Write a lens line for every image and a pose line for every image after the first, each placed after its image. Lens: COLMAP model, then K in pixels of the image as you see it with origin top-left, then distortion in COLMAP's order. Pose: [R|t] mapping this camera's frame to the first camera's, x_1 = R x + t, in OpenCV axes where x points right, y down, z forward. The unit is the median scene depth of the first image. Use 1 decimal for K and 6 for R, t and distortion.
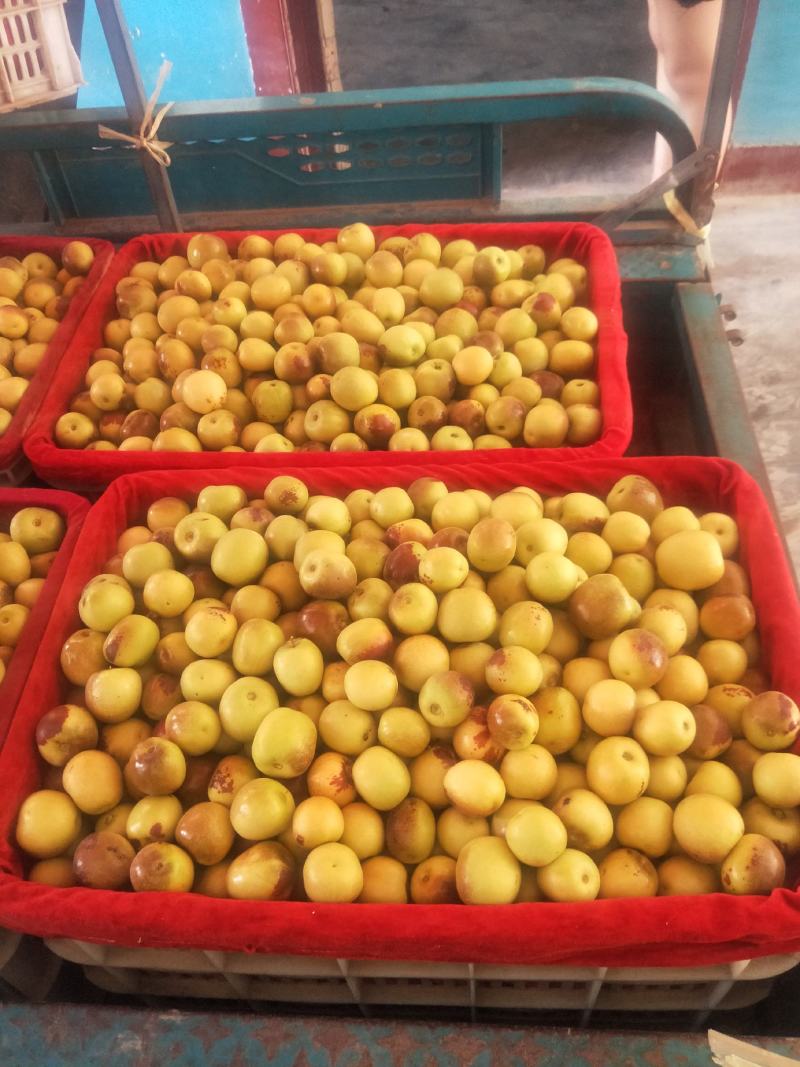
lens RADIAL K [[937.1, 0, 401.1], [0, 937.1, 525.9], [0, 0, 1]] dist [0.021952, -0.011575]
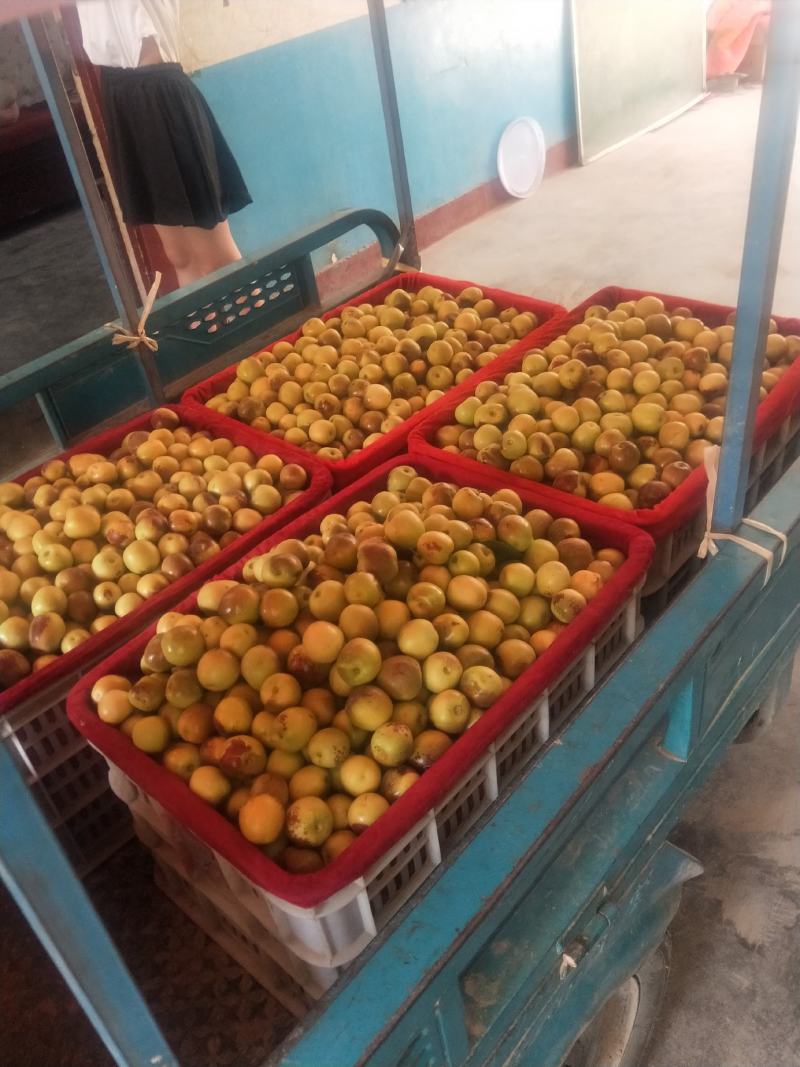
lens RADIAL K [[937.1, 0, 404.6], [0, 937.1, 536.6], [0, 0, 1]] dist [0.021952, -0.011575]
pose [[0.641817, -0.475548, 0.601602, -1.022966], [0.624995, 0.778959, -0.051031, 0.121685], [-0.444356, 0.408751, 0.797164, -0.124443]]
